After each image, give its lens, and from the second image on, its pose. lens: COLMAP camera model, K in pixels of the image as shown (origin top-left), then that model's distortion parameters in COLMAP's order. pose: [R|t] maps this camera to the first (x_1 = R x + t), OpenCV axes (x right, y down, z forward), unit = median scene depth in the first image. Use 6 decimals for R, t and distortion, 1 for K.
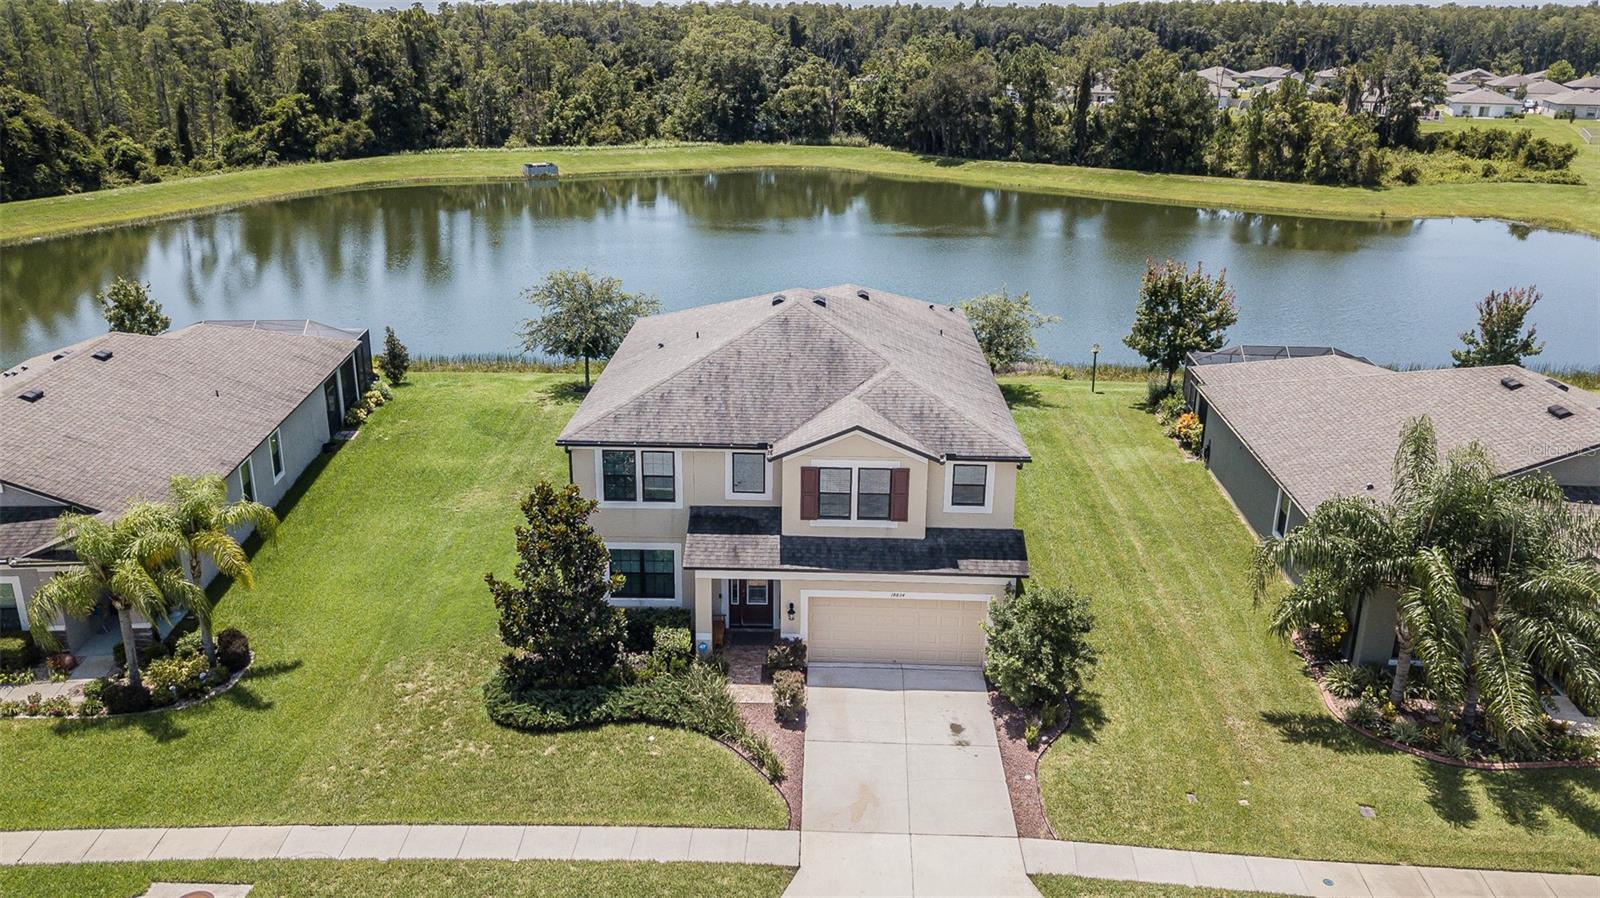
lens RADIAL K [[1236.0, 0, 800.0], [0, 1236.0, 449.0], [0, 0, 1]] dist [0.005725, 0.000678]
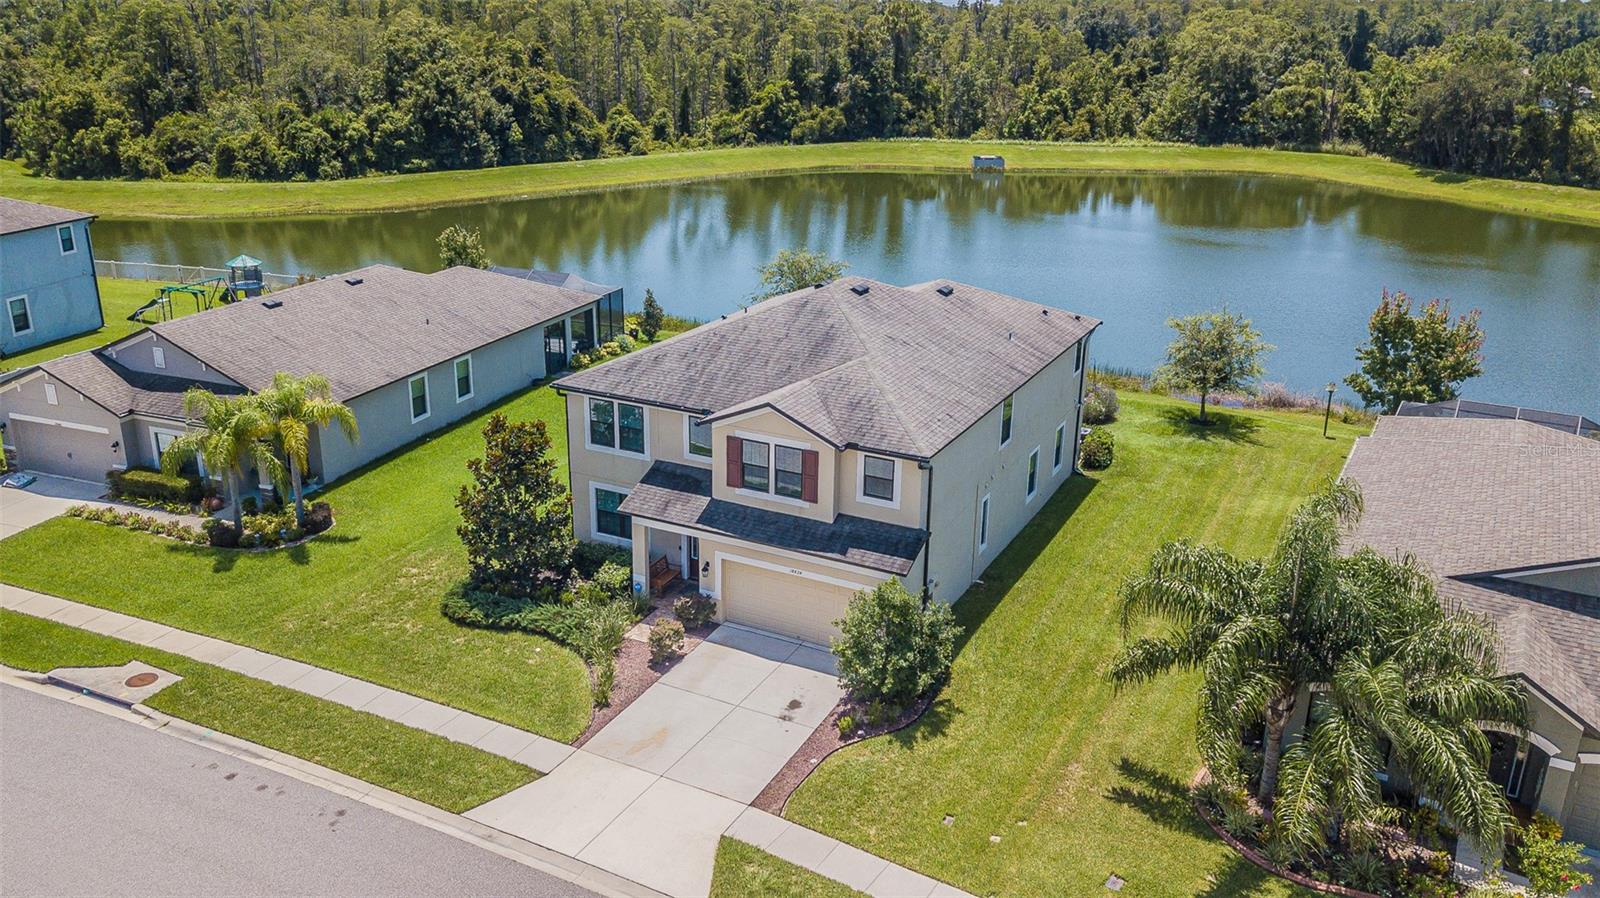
lens RADIAL K [[1269.4, 0, 800.0], [0, 1269.4, 449.0], [0, 0, 1]] dist [0.007735, -0.005472]
pose [[0.900175, 0.145493, -0.410507, 0.109471], [-0.146742, 0.988760, 0.028660, -0.003143], [0.410063, 0.034440, 0.911407, 0.006785]]
